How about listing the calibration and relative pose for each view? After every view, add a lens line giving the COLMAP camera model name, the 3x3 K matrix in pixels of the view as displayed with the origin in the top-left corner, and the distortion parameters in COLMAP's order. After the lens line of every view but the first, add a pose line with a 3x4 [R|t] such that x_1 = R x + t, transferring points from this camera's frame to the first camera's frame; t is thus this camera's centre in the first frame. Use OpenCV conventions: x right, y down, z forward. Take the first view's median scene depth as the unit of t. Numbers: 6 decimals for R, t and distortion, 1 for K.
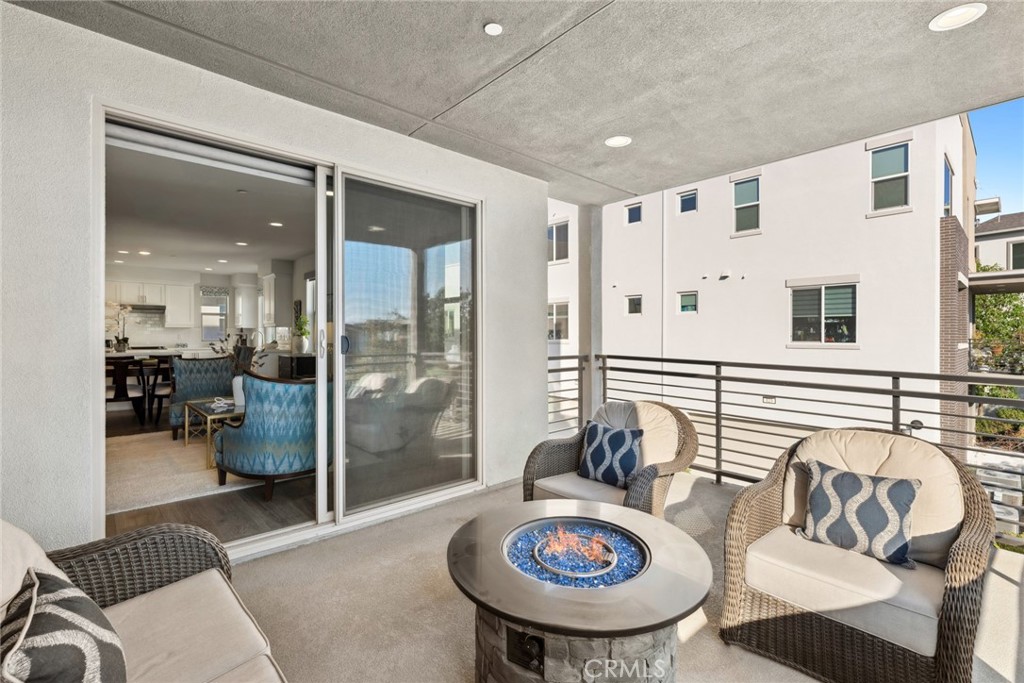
lens RADIAL K [[465.9, 0, 531.7], [0, 465.9, 344.5], [0, 0, 1]] dist [-0.000804, -0.000416]
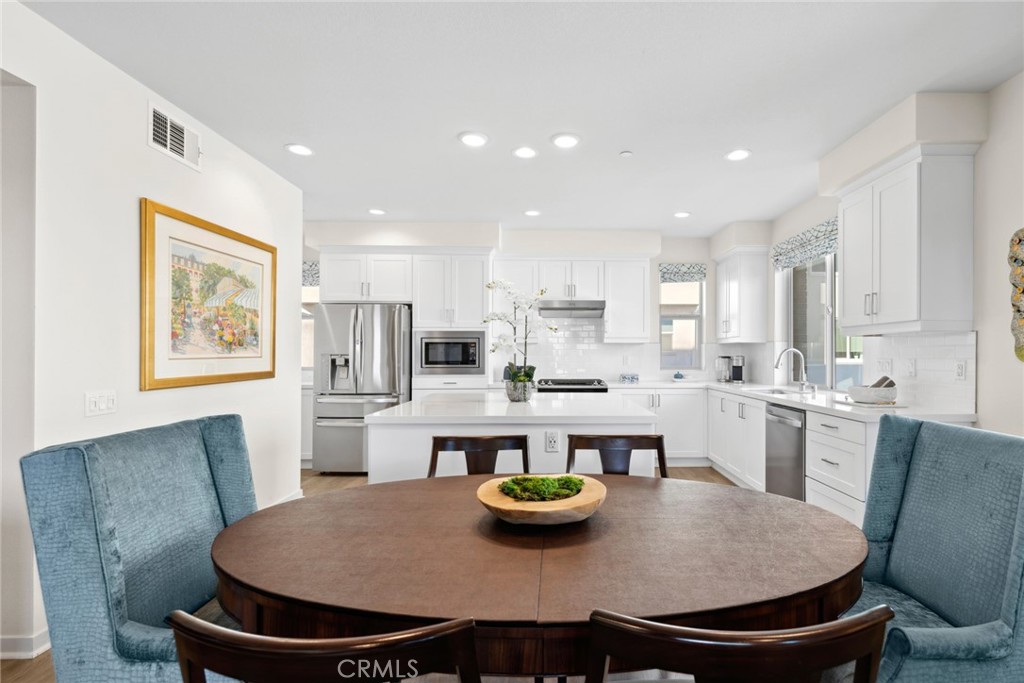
lens RADIAL K [[465.9, 0, 512.1], [0, 465.9, 348.4], [0, 0, 1]] dist [-0.000804, -0.000416]
pose [[0.650959, -0.003340, -0.759106, -0.455739], [-0.015315, 0.999729, -0.017532, -0.019573], [0.758959, 0.023038, 0.650731, 0.579070]]
